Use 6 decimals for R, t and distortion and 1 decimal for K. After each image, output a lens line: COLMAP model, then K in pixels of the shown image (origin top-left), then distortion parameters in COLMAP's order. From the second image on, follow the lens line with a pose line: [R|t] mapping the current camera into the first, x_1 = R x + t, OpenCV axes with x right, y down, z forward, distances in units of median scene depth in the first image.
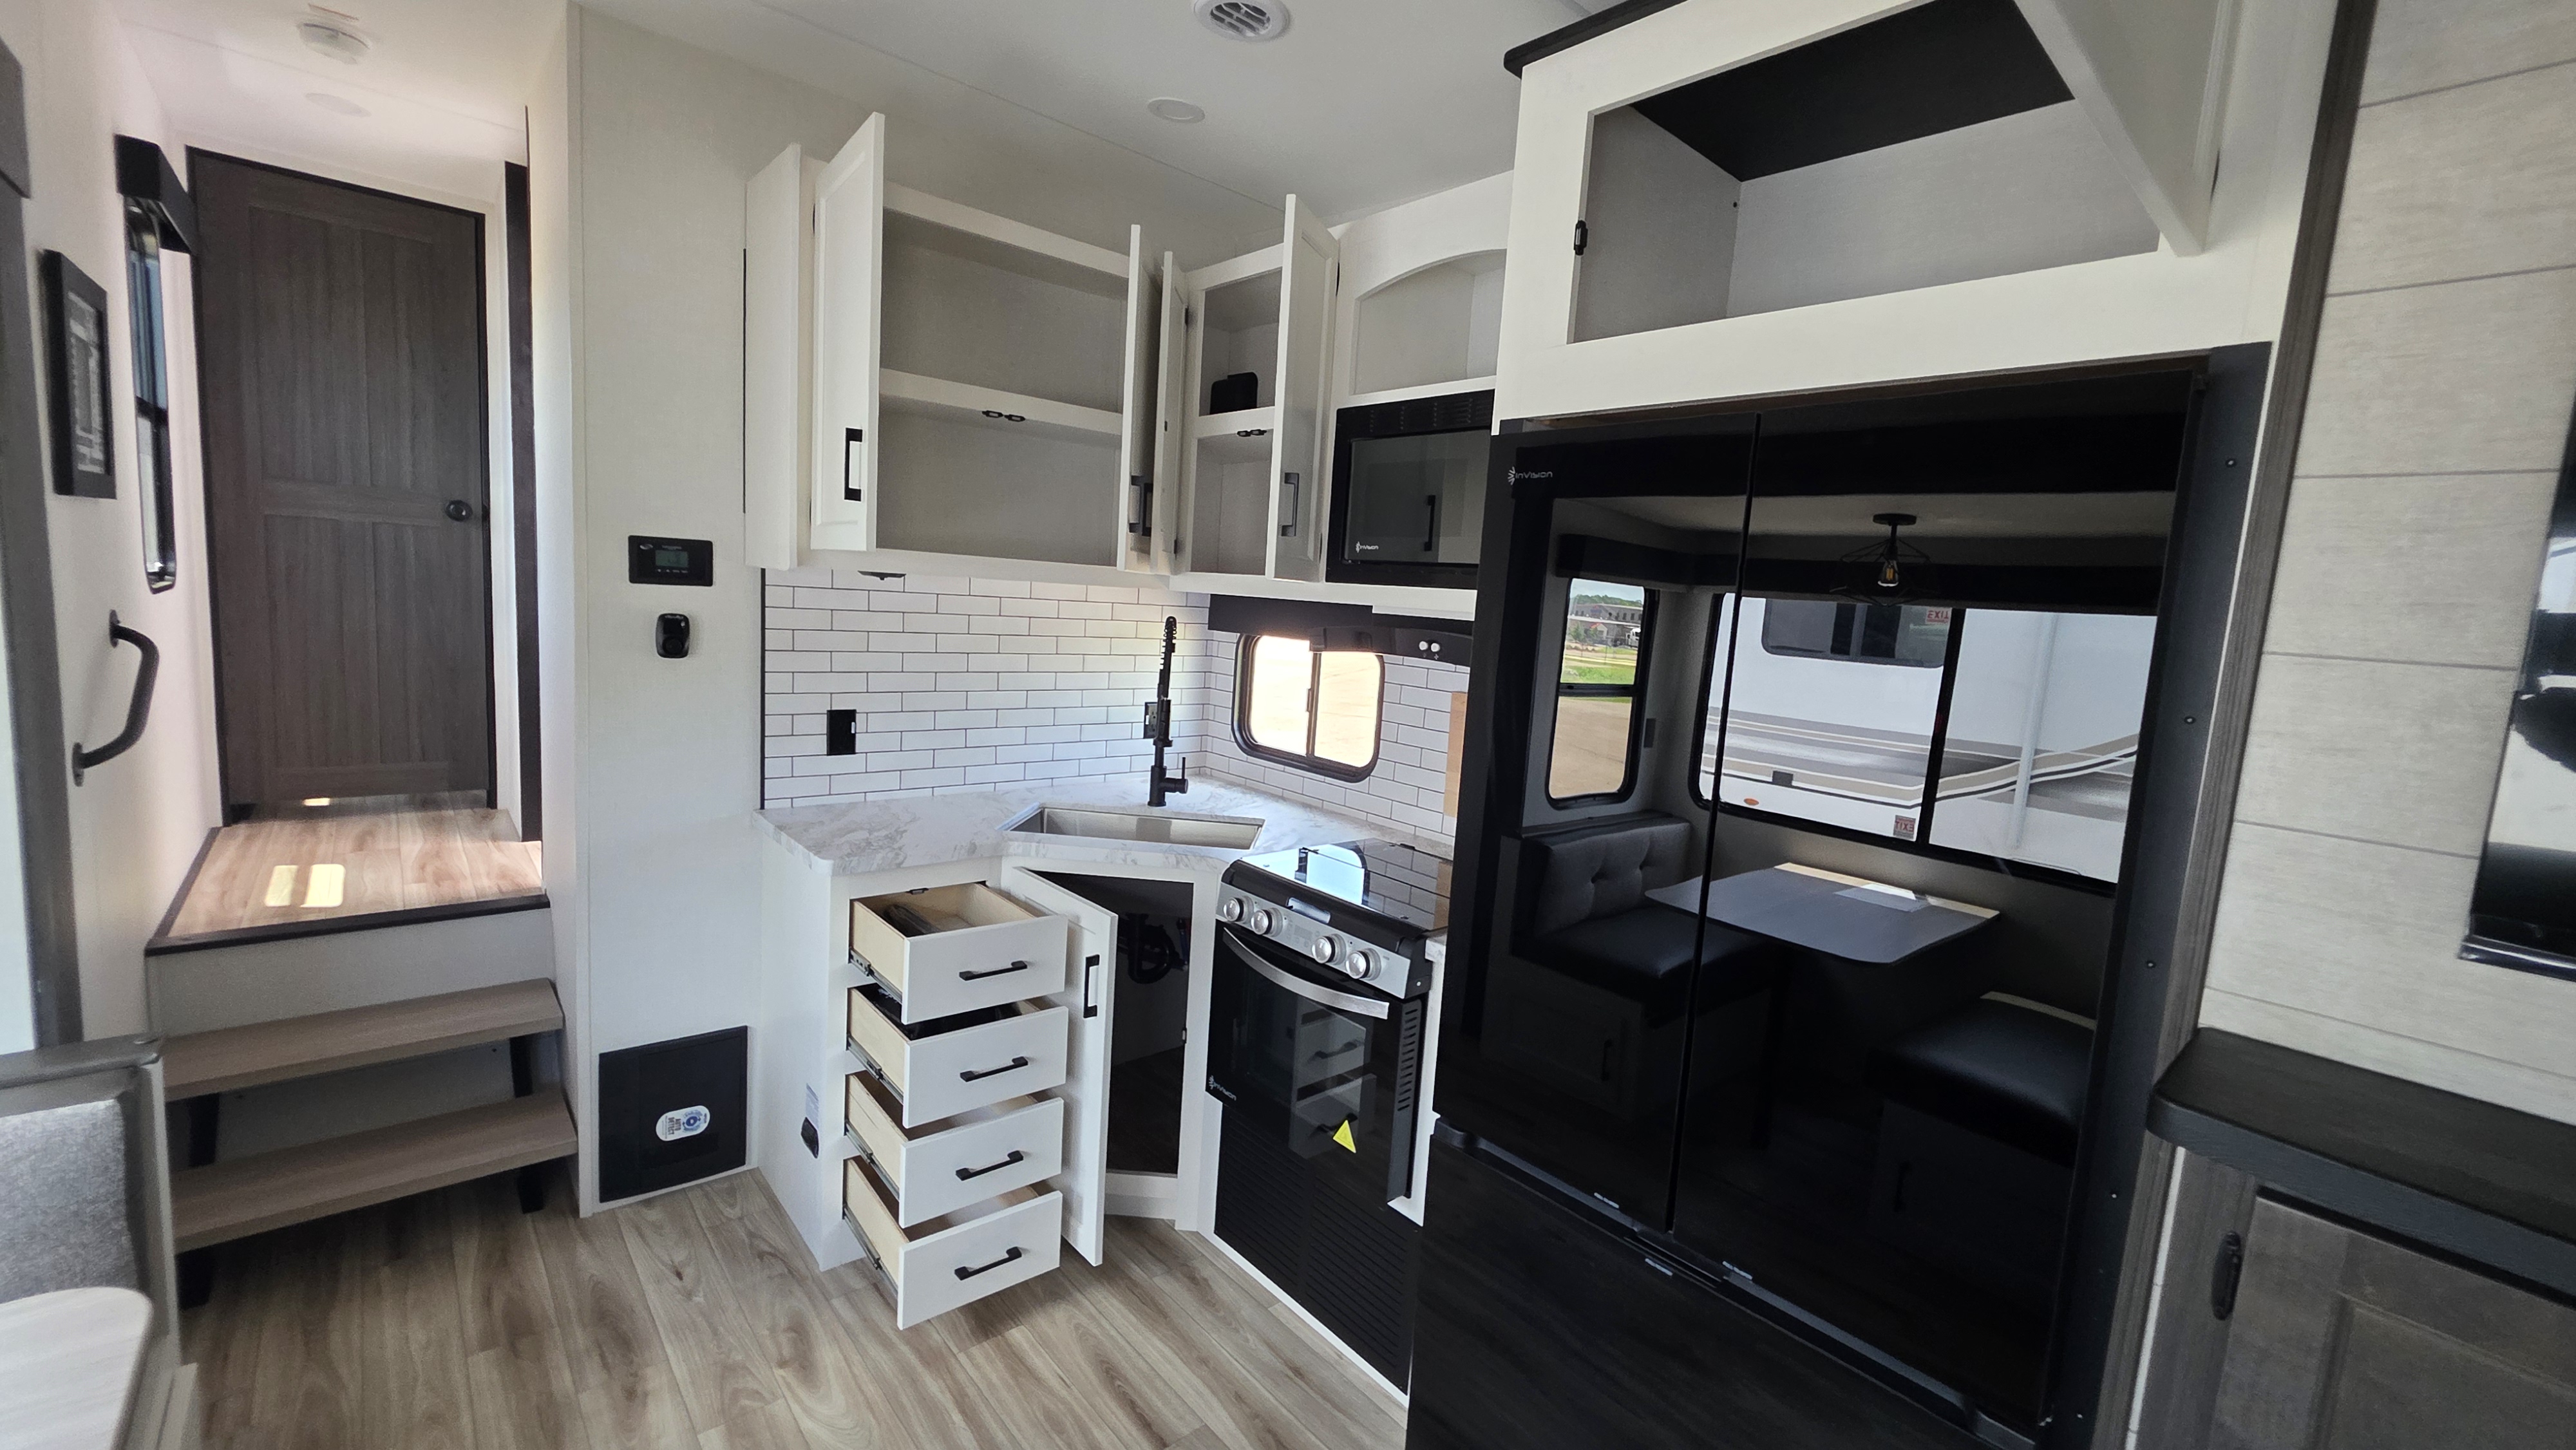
lens RADIAL K [[1040.9, 0, 1272.7], [0, 1040.9, 724.0], [0, 0, 1]] dist [0.017431, -0.010131]
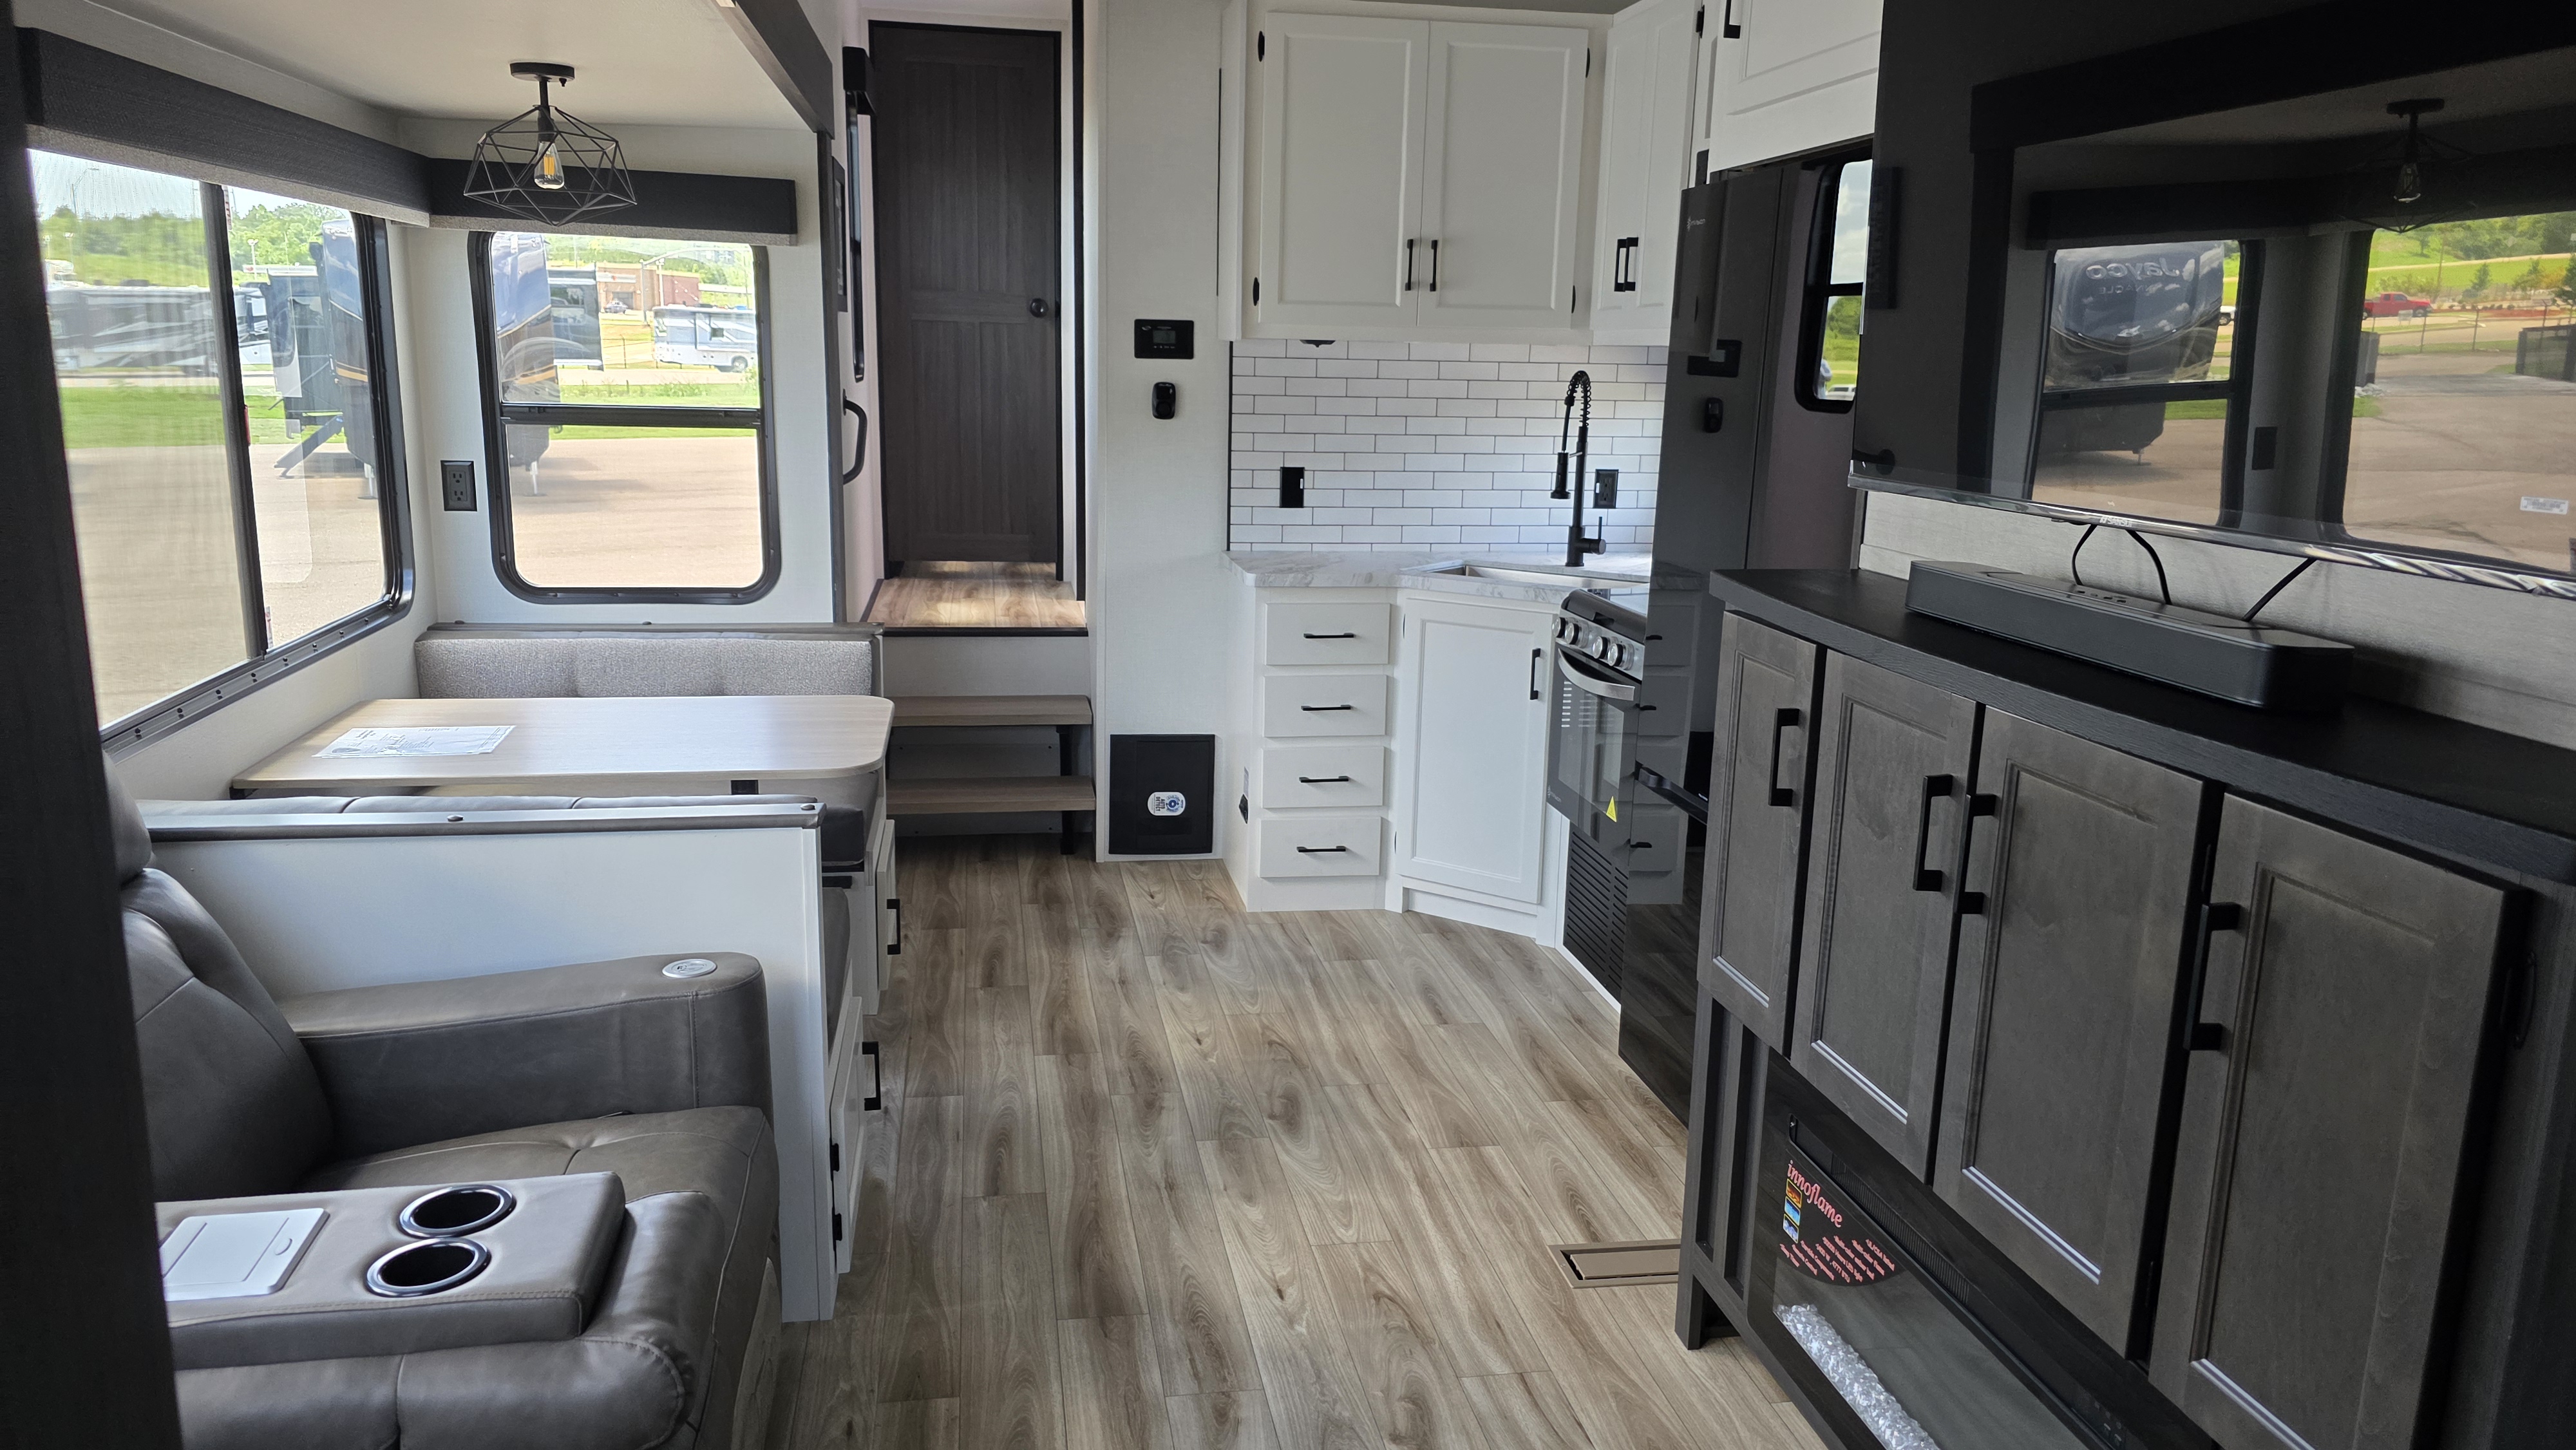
lens RADIAL K [[1805.2, 0, 1288.0], [0, 1805.2, 725.0], [0, 0, 1]] dist [-0.004028, -0.000021]
pose [[0.856753, 0.059560, -0.512276, 0.586719], [-0.025100, 0.996947, 0.073932, 0.116989], [0.515116, -0.050484, 0.855632, -0.675706]]
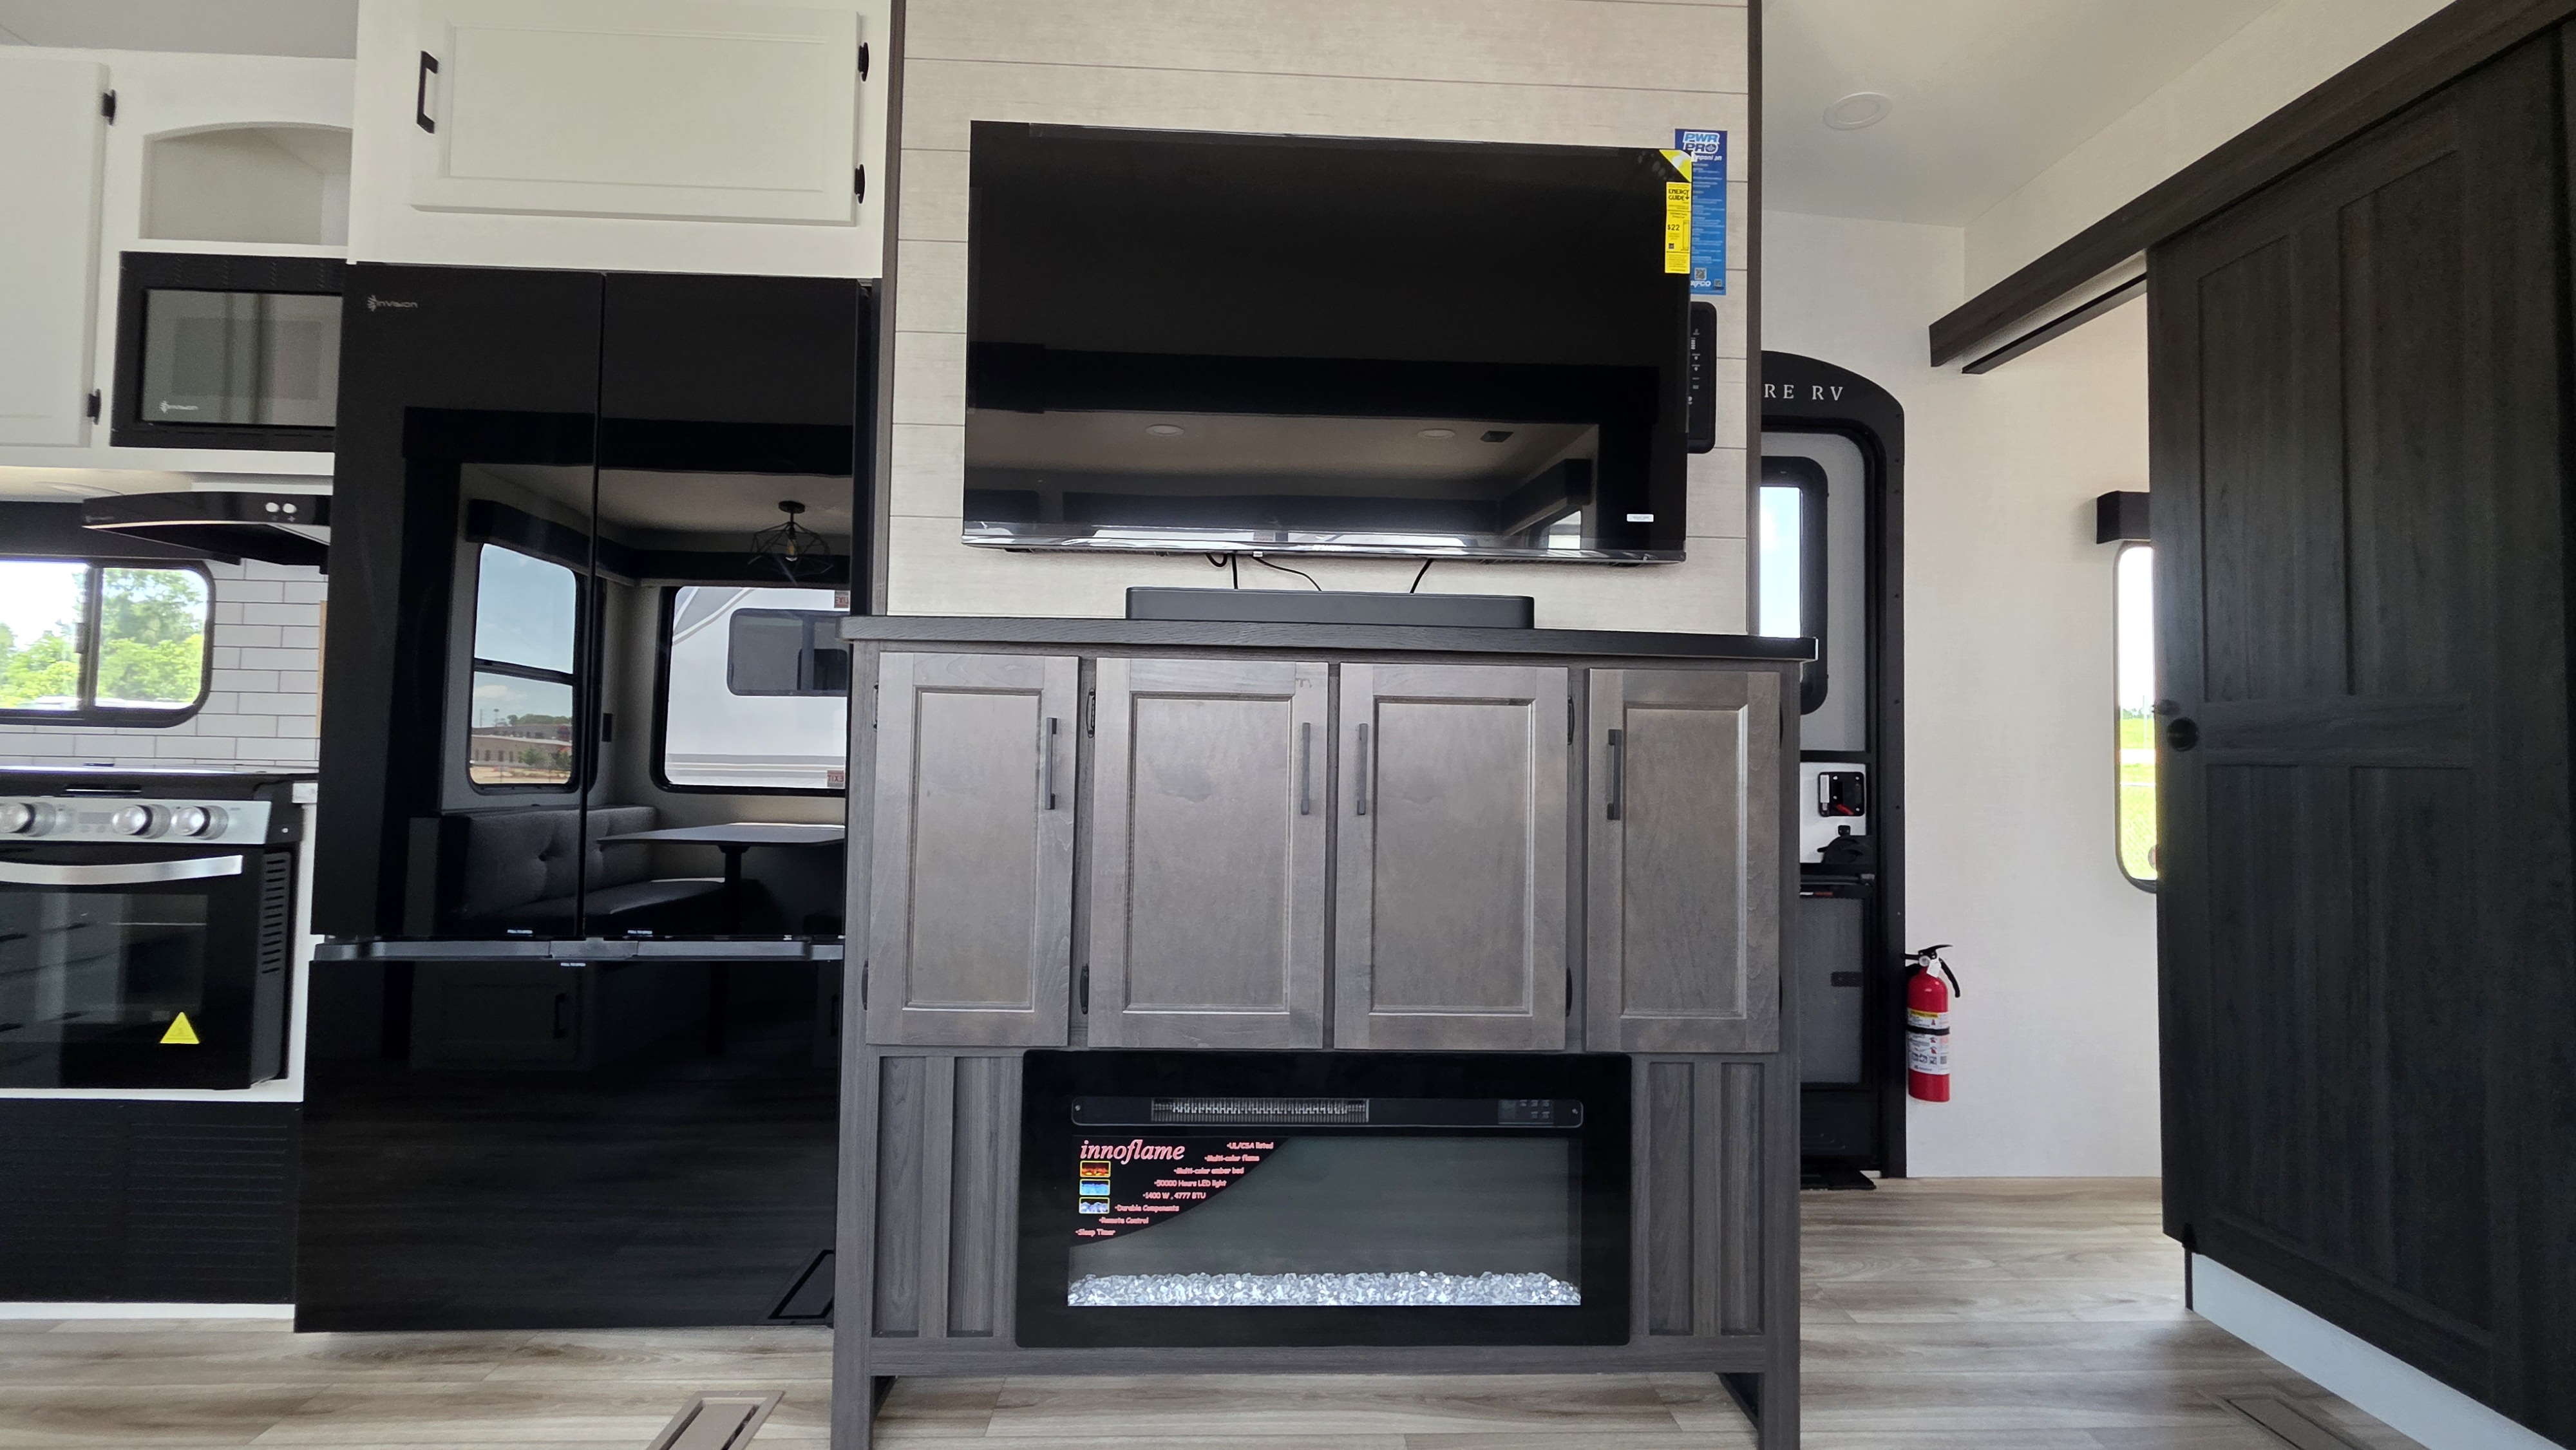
lens RADIAL K [[1038.7, 0, 1288.0], [0, 1038.7, 725.0], [0, 0, 1]] dist [0.020290, -0.006366]
pose [[0.619970, -0.027893, 0.784129, -0.030816], [0.119231, 0.991111, -0.059014, 0.223467], [-0.775513, 0.130079, 0.617785, -0.228338]]
